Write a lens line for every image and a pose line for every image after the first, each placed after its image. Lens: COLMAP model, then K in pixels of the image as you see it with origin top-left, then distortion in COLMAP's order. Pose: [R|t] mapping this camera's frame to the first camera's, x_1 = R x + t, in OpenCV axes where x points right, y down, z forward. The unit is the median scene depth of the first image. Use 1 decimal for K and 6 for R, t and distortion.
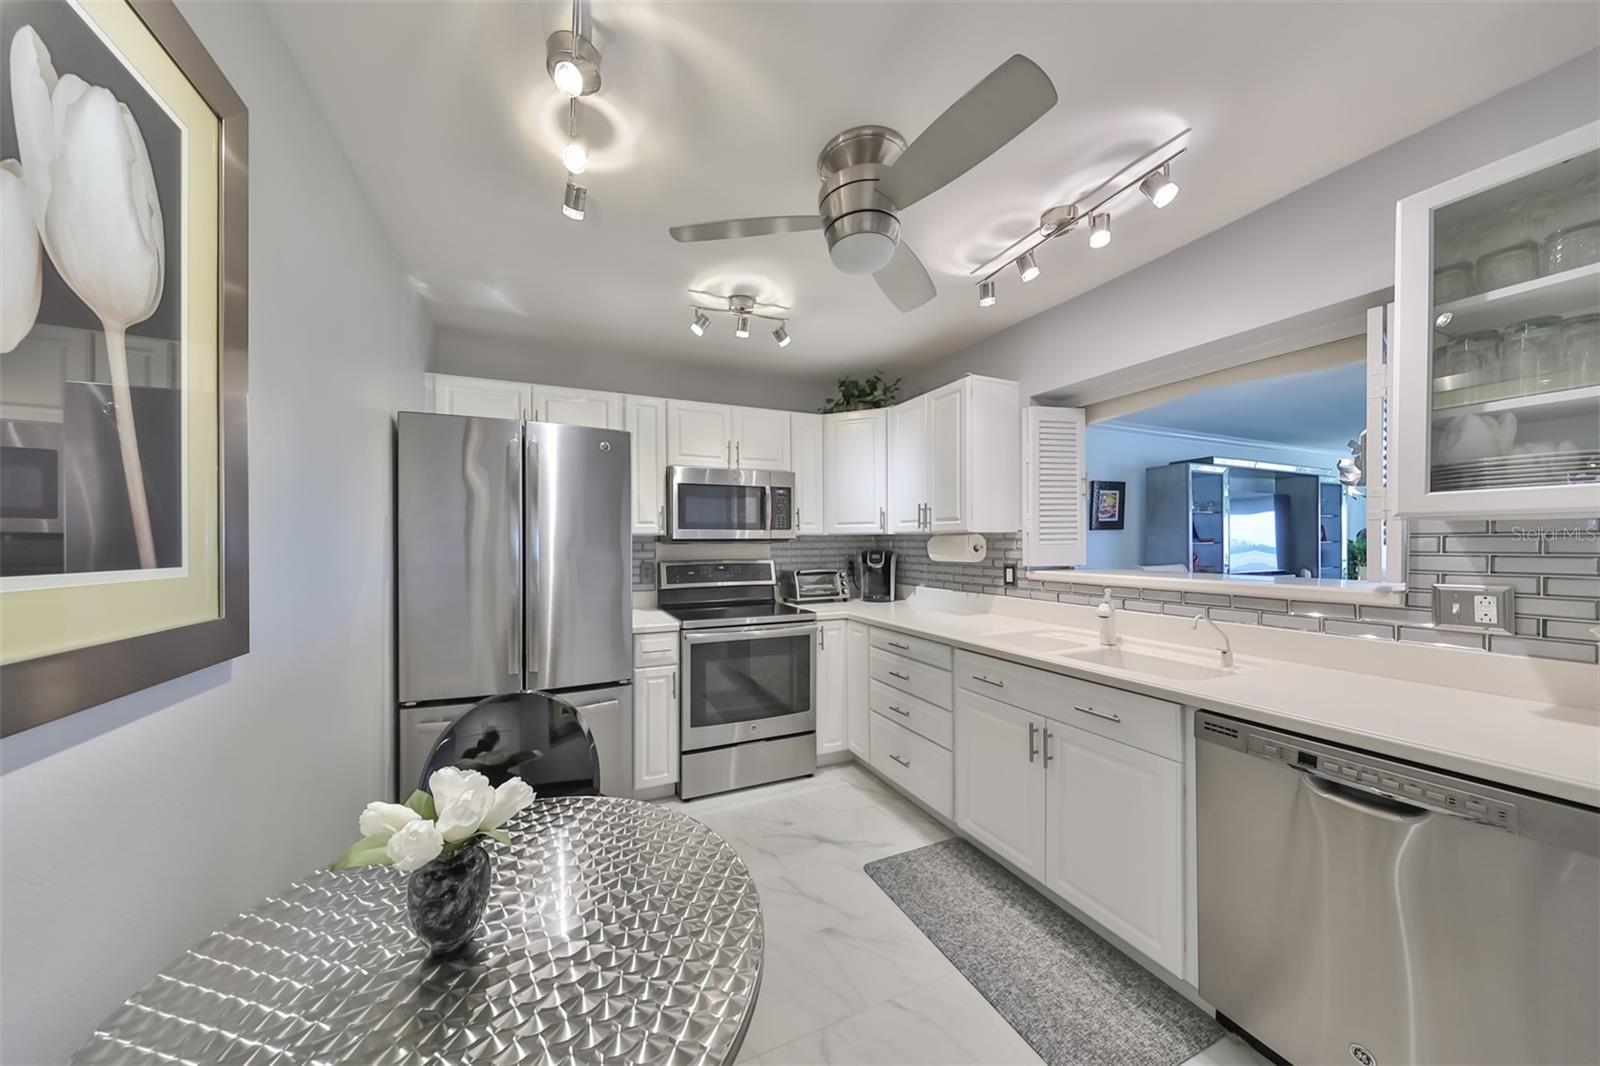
lens RADIAL K [[498.3, 0, 761.5], [0, 498.3, 554.0], [0, 0, 1]] dist [-0.000384, 0.000097]
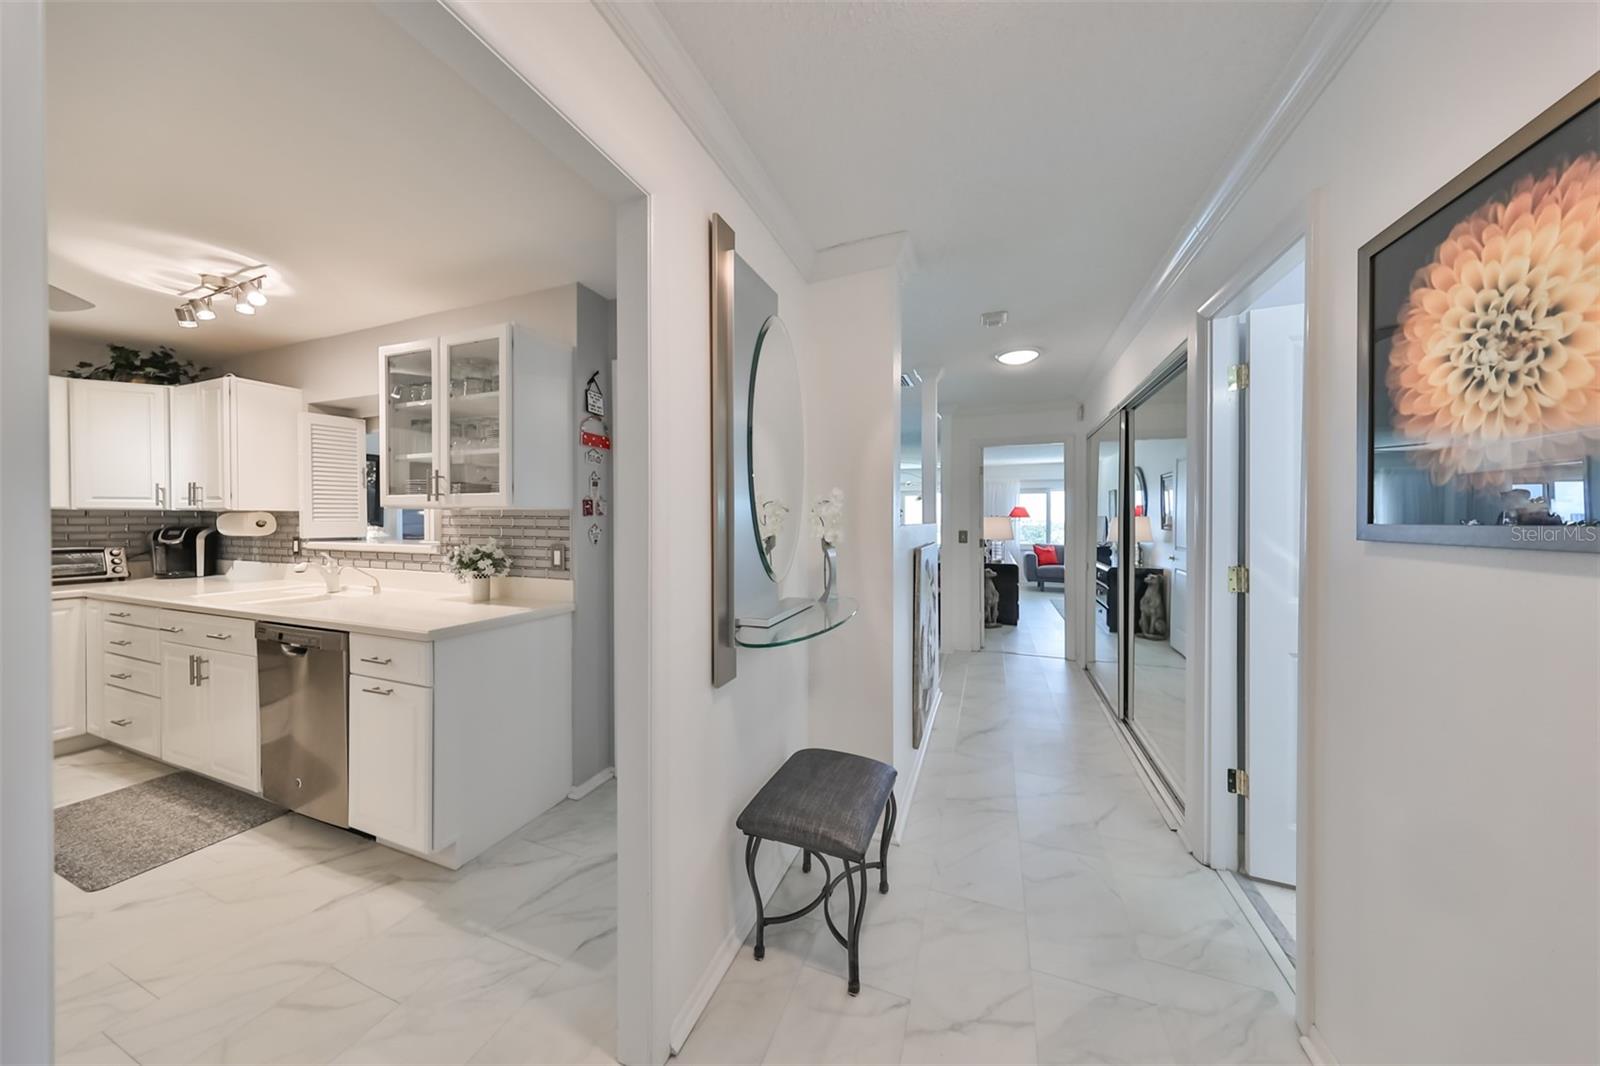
lens RADIAL K [[498.3, 0, 809.5], [0, 498.3, 525.1], [0, 0, 1]] dist [-0.000384, 0.000097]
pose [[0.690202, 0.003602, 0.723608, 0.505928], [0.008613, 0.999876, -0.013192, 0.018716], [-0.723565, 0.015338, 0.690085, -0.778376]]
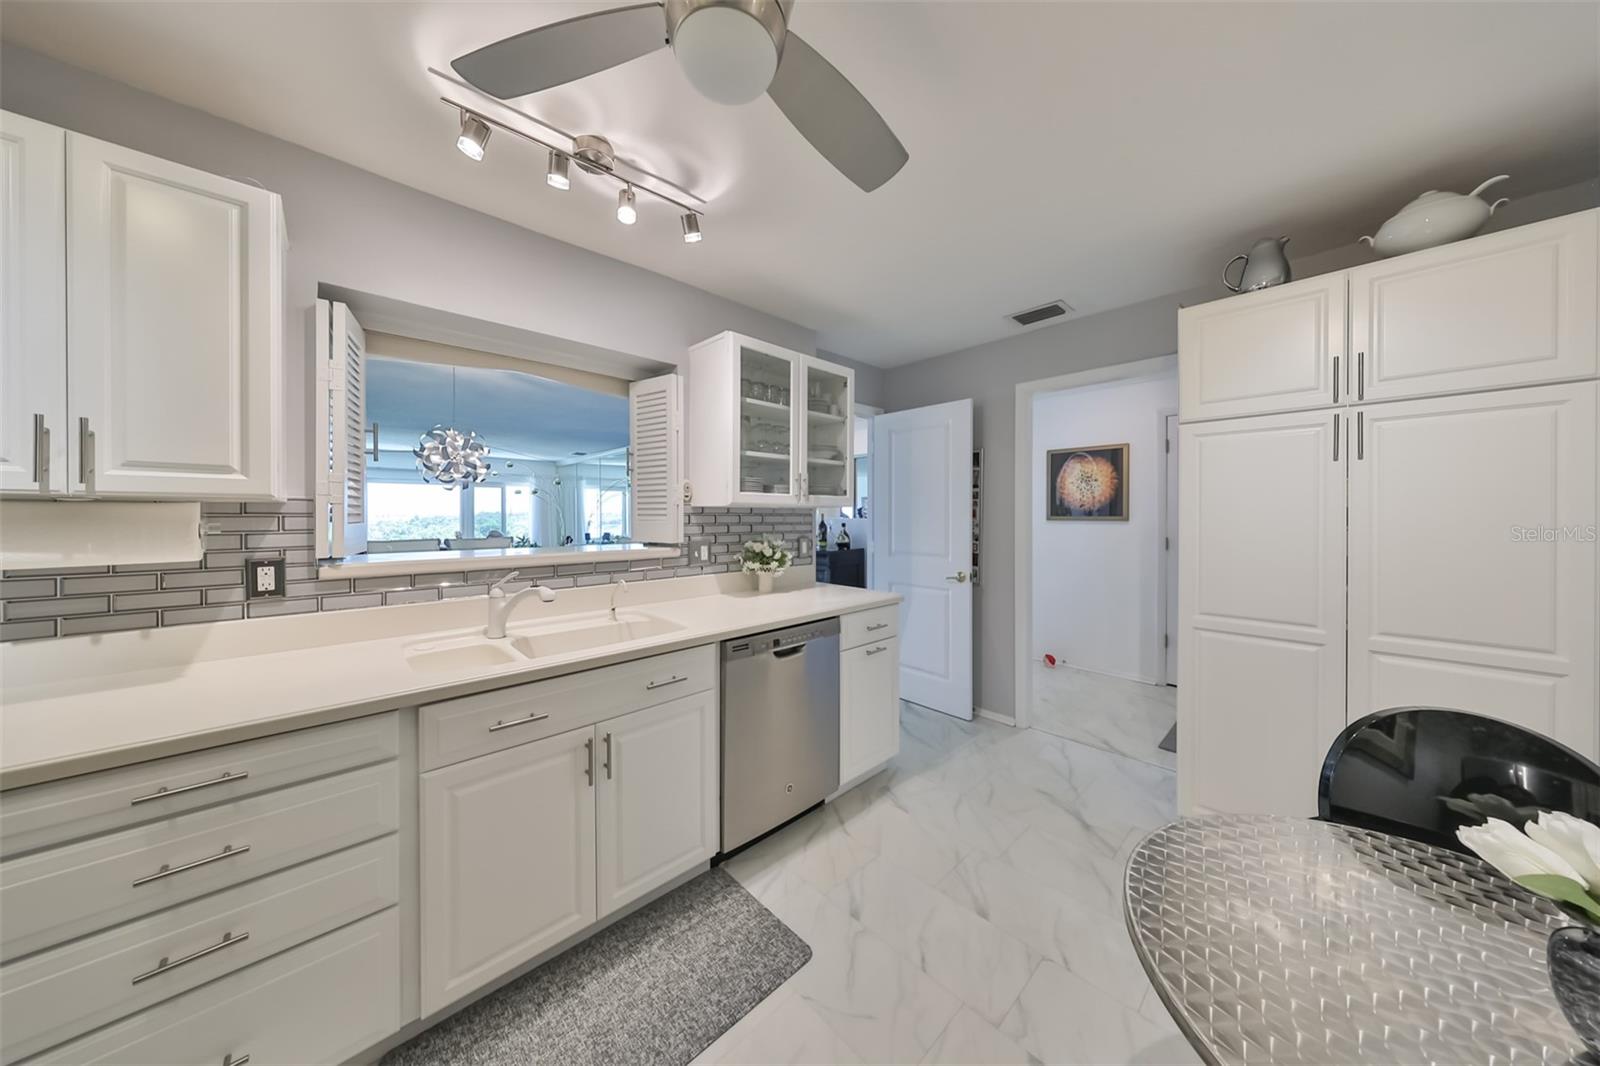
lens RADIAL K [[498.3, 0, 808.1], [0, 498.3, 519.4], [0, 0, 1]] dist [-0.000384, 0.000097]
pose [[-0.357978, 0.000201, 0.933730, -0.250520], [0.026185, 0.999609, 0.009824, -0.013804], [-0.933363, 0.027966, -0.357843, 0.670909]]
